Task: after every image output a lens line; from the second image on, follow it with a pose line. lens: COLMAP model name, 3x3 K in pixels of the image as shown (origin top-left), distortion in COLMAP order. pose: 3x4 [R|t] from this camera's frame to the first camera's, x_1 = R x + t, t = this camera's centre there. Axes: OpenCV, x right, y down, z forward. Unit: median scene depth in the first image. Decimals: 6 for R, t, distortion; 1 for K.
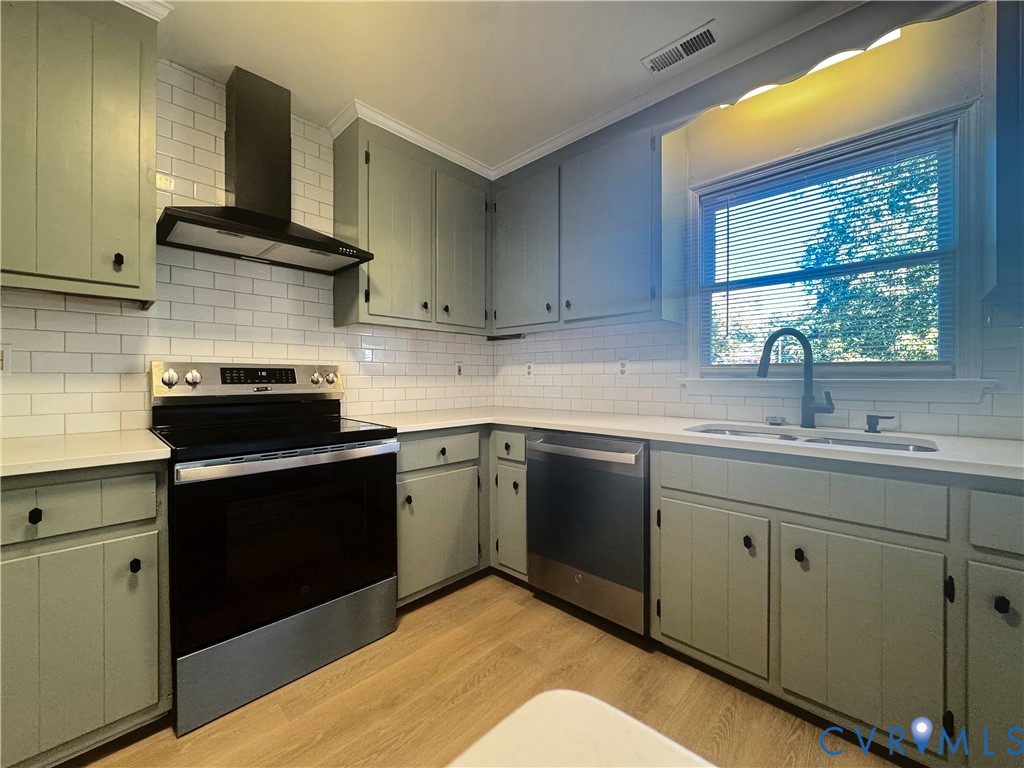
lens RADIAL K [[418.5, 0, 506.8], [0, 418.5, 380.1], [0, 0, 1]] dist [-0.000748, -0.000531]
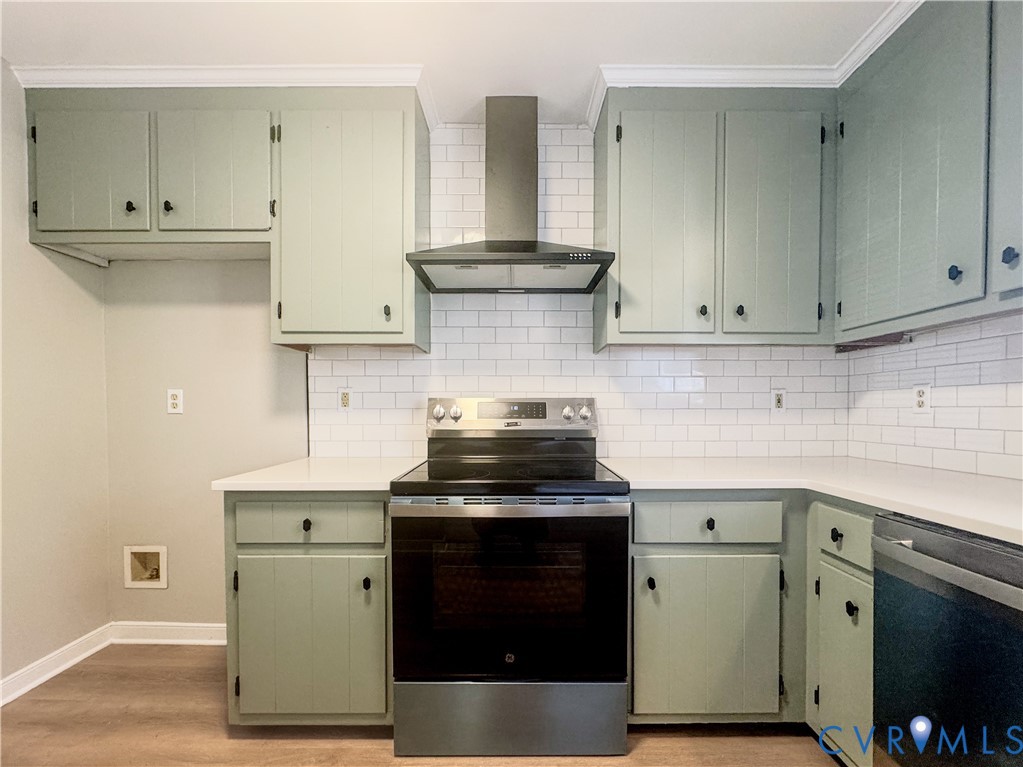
lens RADIAL K [[418.1, 0, 523.1], [0, 418.1, 417.8], [0, 0, 1]] dist [-0.000748, -0.000531]
pose [[0.699080, 0.013887, -0.714908, 0.110457], [-0.001953, 0.999845, 0.017512, -0.009140], [0.715040, -0.010846, 0.698999, 0.313657]]
